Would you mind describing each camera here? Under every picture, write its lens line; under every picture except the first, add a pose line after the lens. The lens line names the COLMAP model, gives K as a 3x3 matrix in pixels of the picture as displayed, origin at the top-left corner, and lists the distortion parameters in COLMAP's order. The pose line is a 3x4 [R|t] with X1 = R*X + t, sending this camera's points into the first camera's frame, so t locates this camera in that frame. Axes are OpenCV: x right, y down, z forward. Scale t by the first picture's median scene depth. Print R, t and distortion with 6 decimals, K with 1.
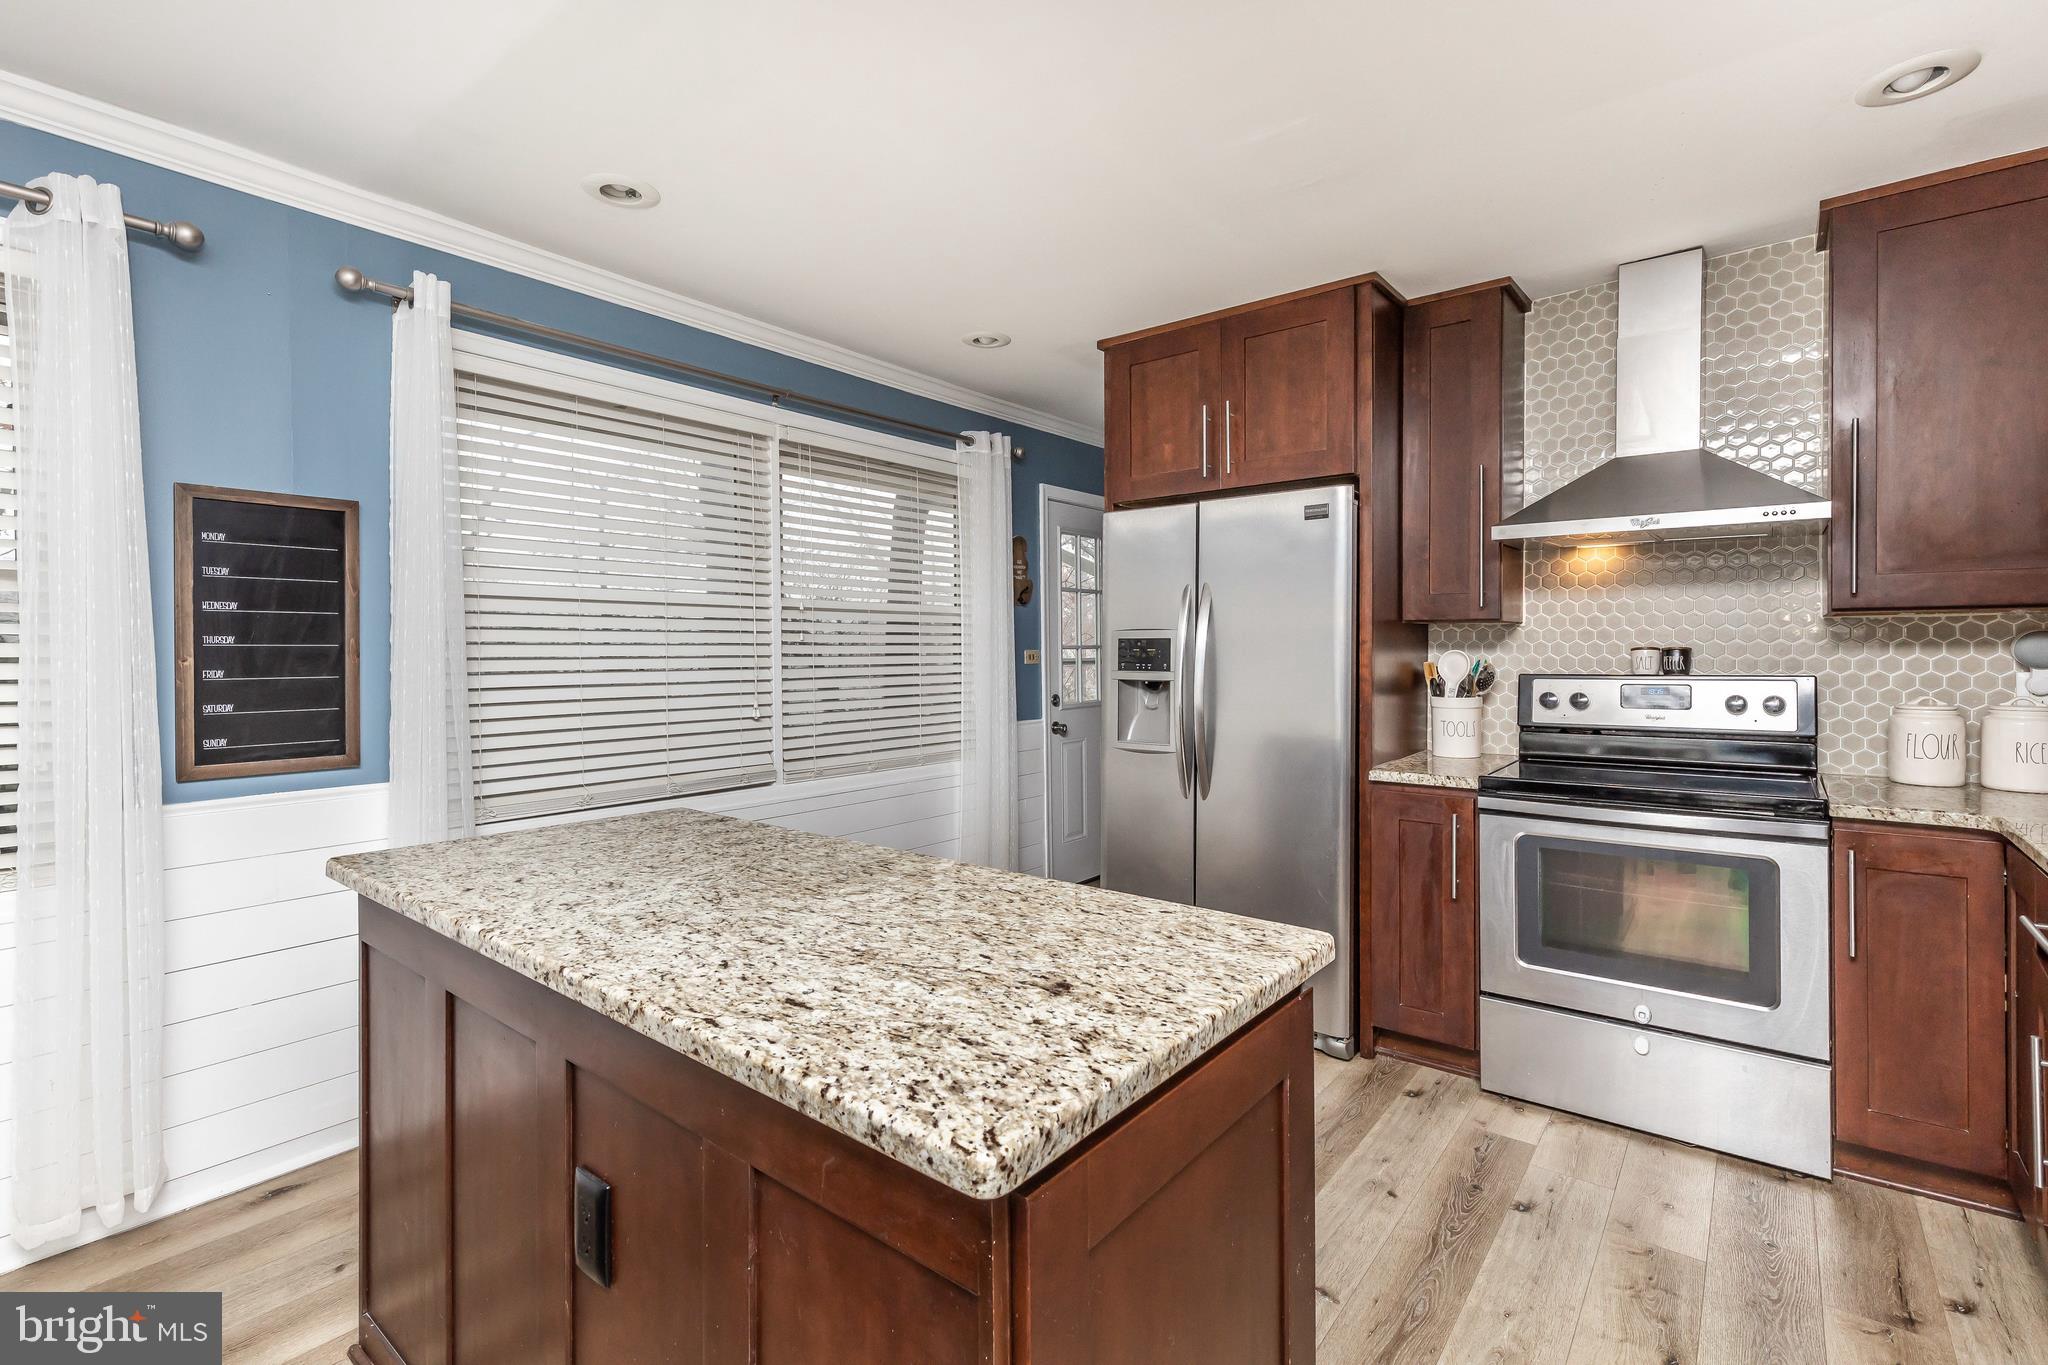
lens RADIAL K [[931.0, 0, 1028.3], [0, 931.0, 658.2], [0, 0, 1]] dist [0.016486, 0.000257]
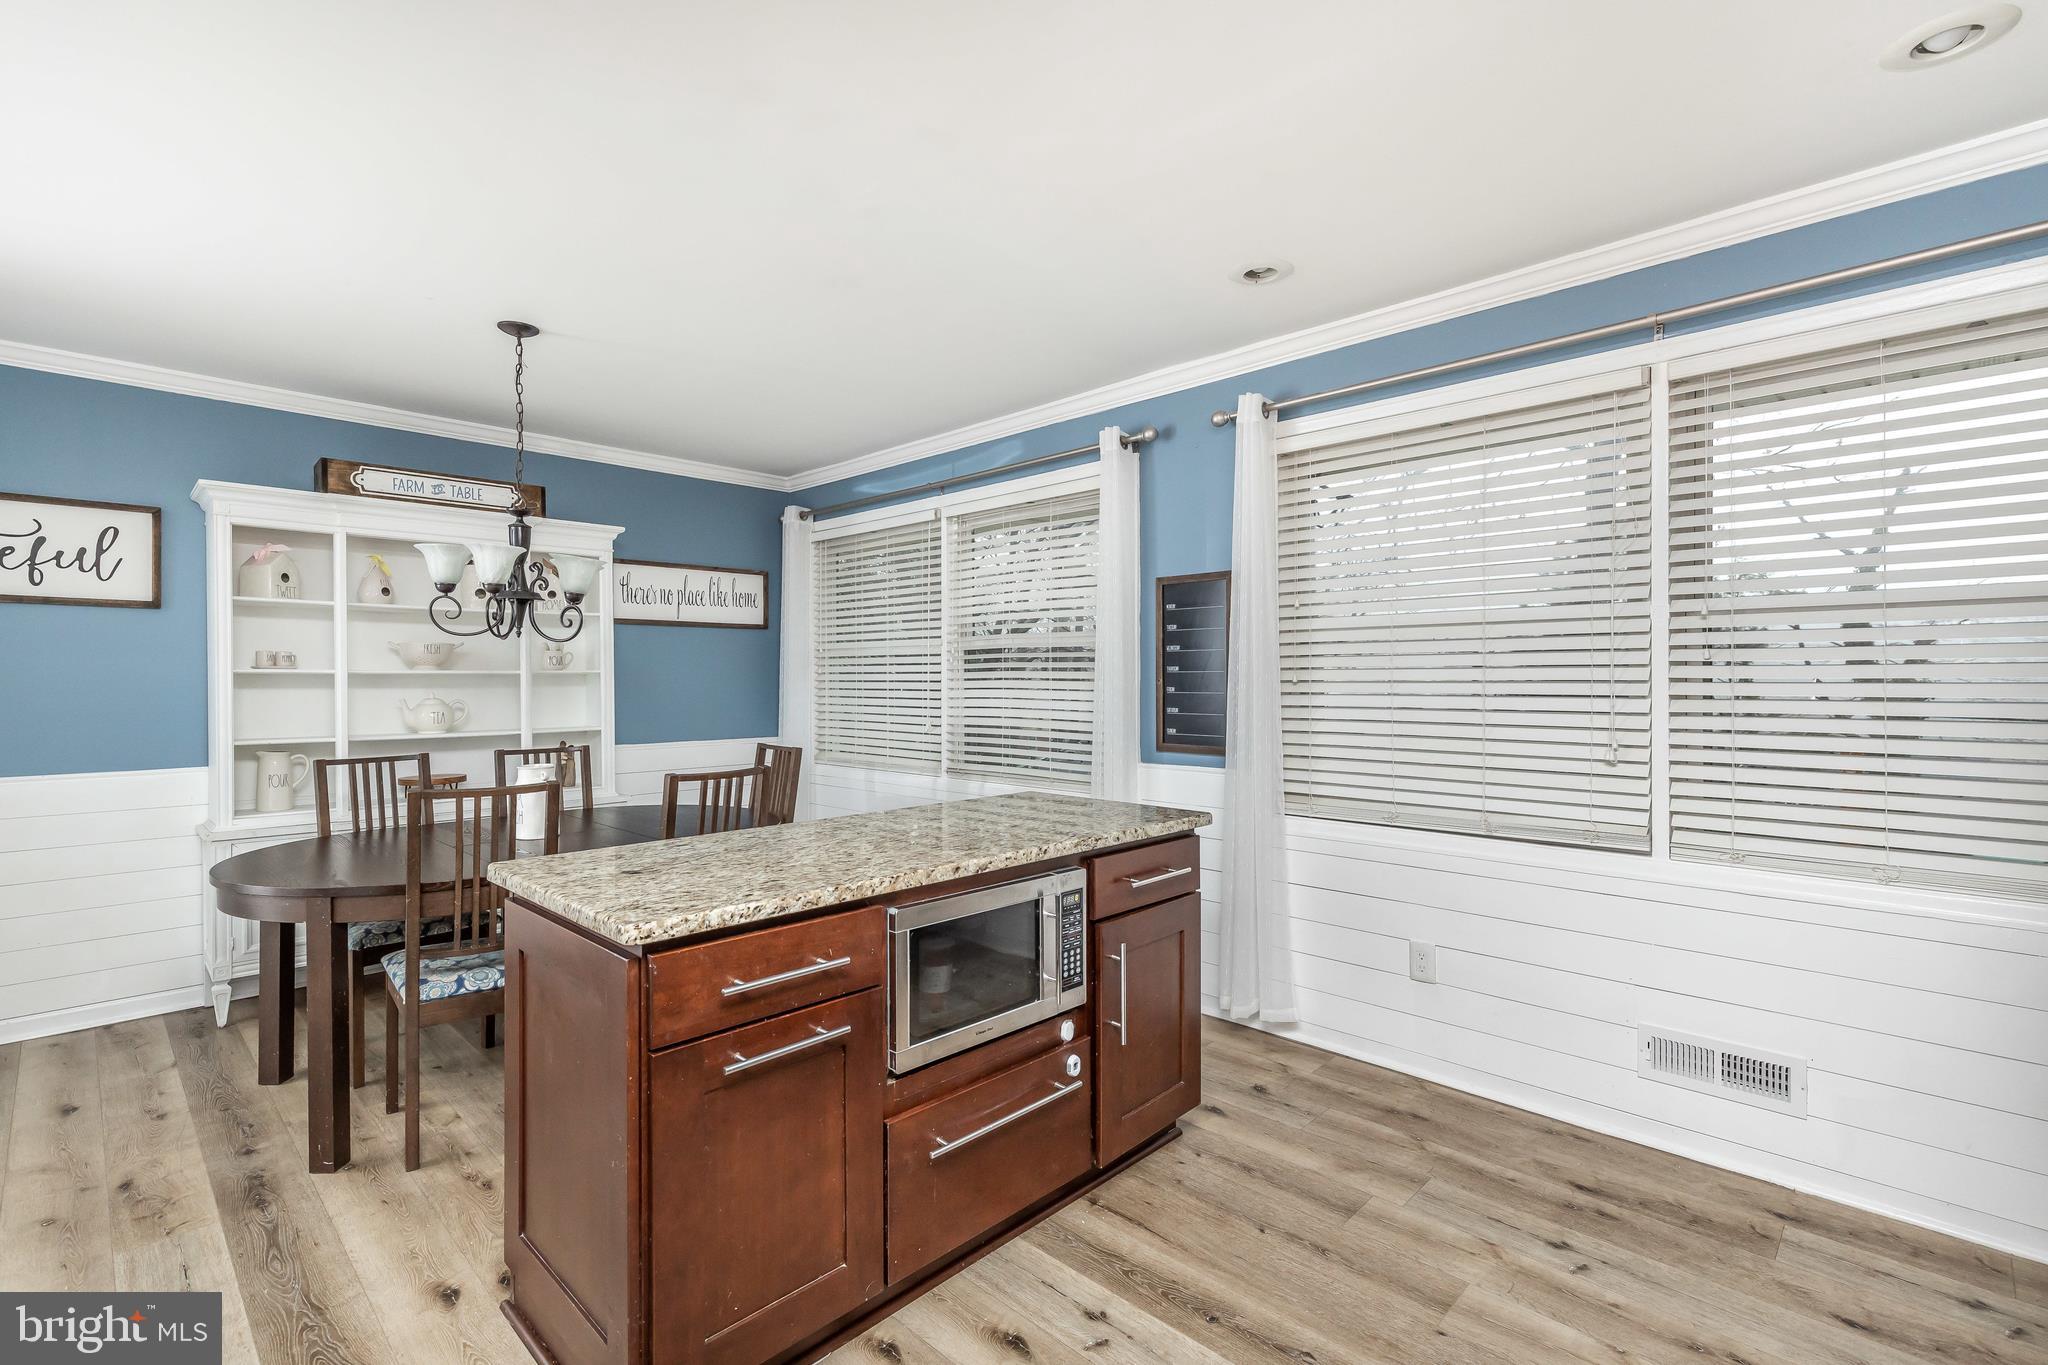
lens RADIAL K [[923.9, 0, 1071.6], [0, 923.9, 683.6], [0, 0, 1]] dist [-0.000439, -0.000042]
pose [[-0.073003, 0.009631, -0.997285, 0.586162], [-0.004641, 0.999939, 0.009996, -0.006608], [0.997321, 0.005358, -0.072954, 0.718909]]
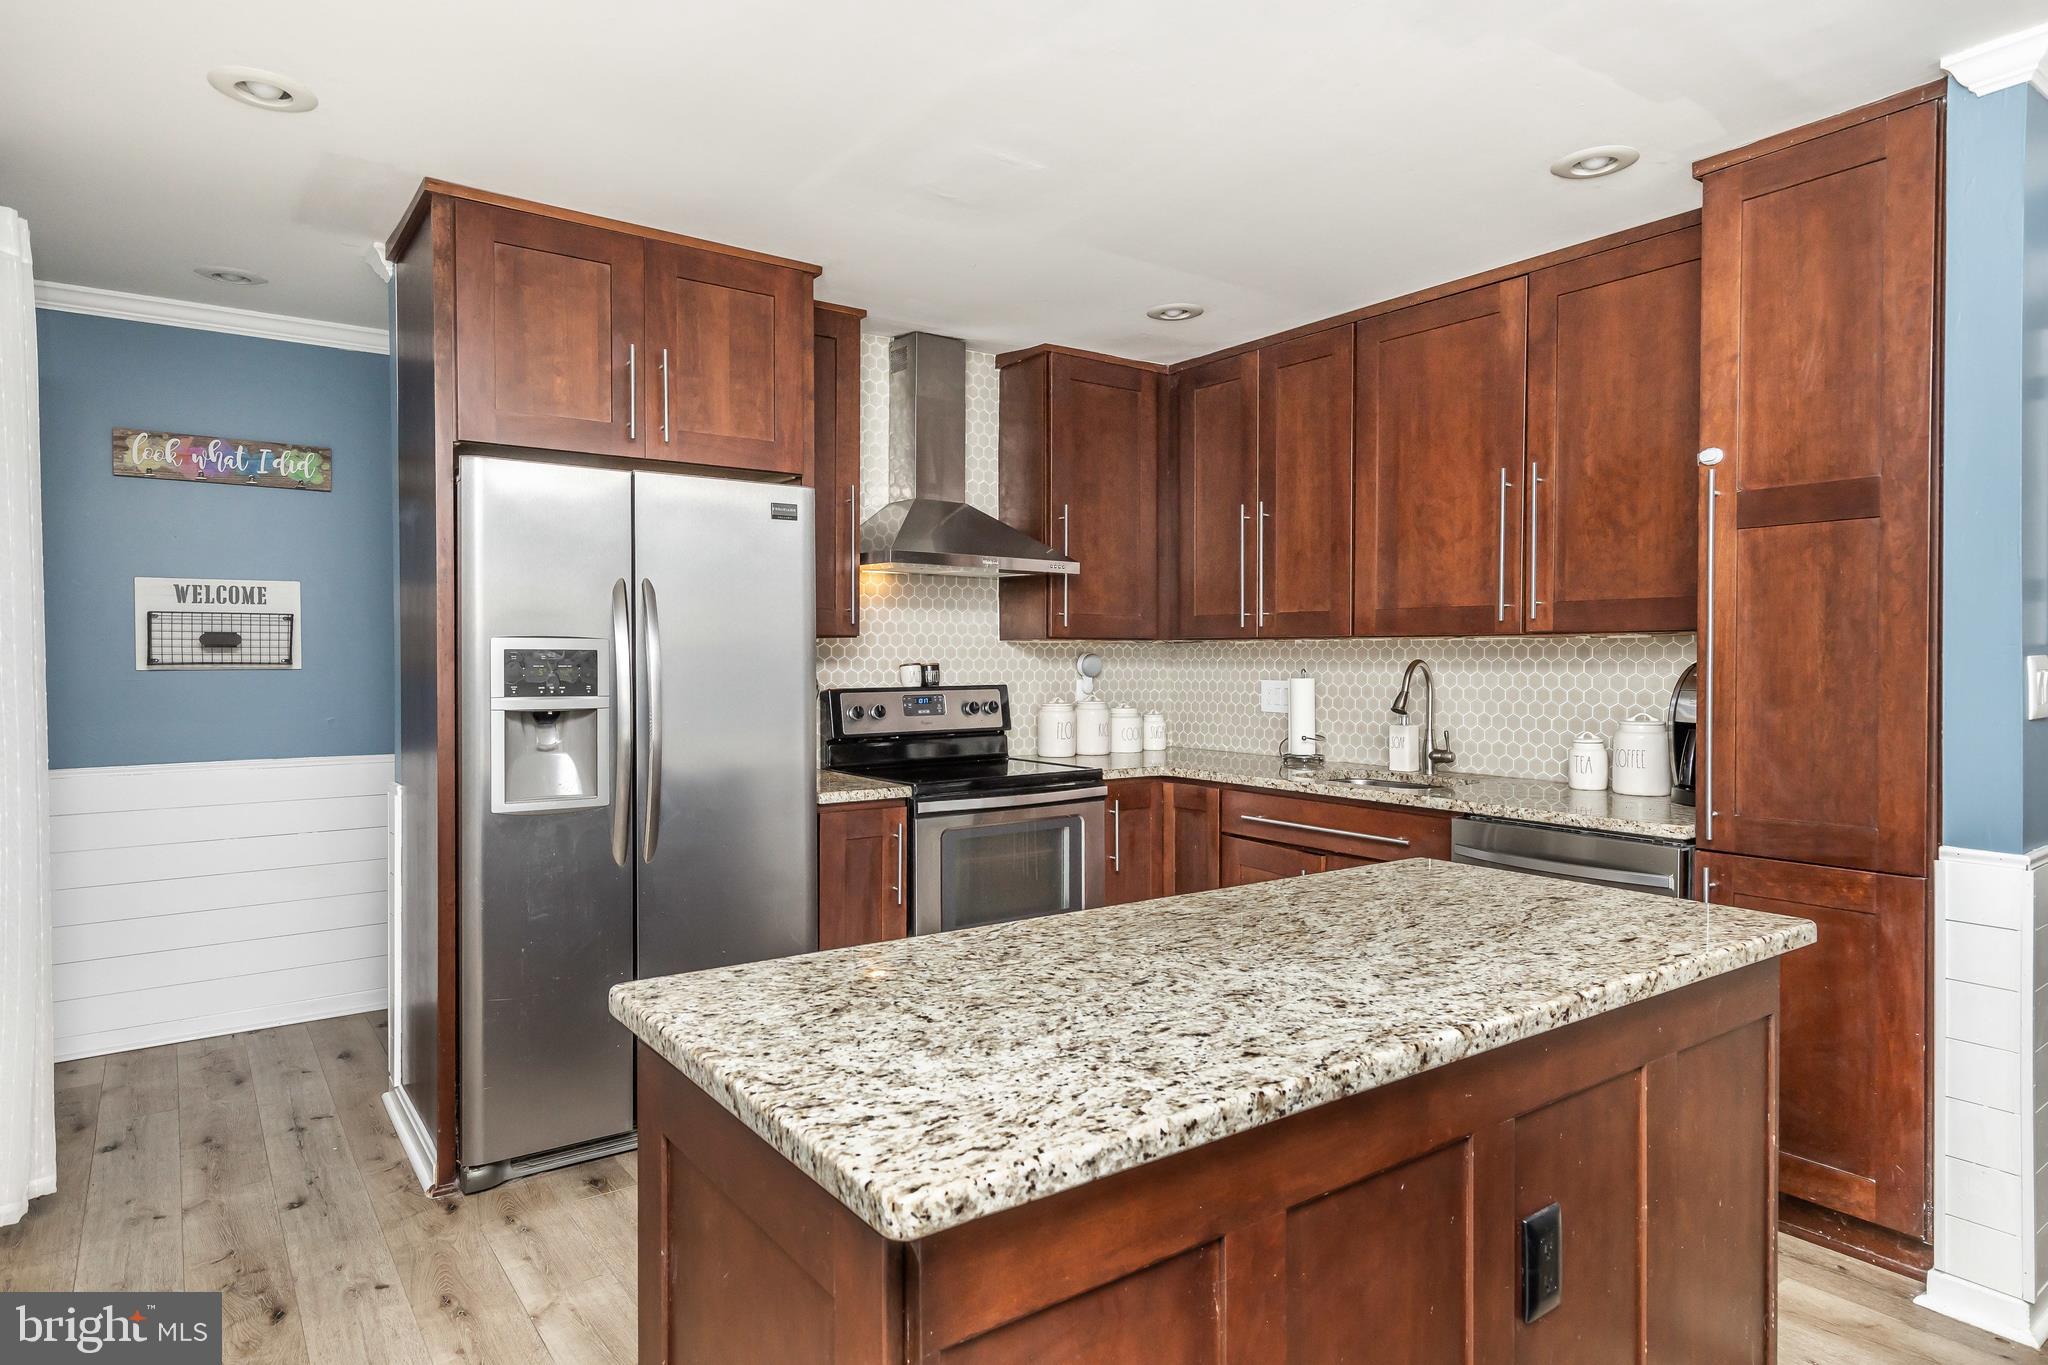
lens RADIAL K [[1178.4, 0, 1024.0], [0, 1178.4, 682.5], [0, 0, 1]] dist [0.003382, 0.000841]
pose [[0.266470, -0.016270, 0.963706, -0.736867], [0.006390, 0.999865, 0.015113, -0.008873], [-0.963822, 0.002131, 0.266538, 0.490193]]
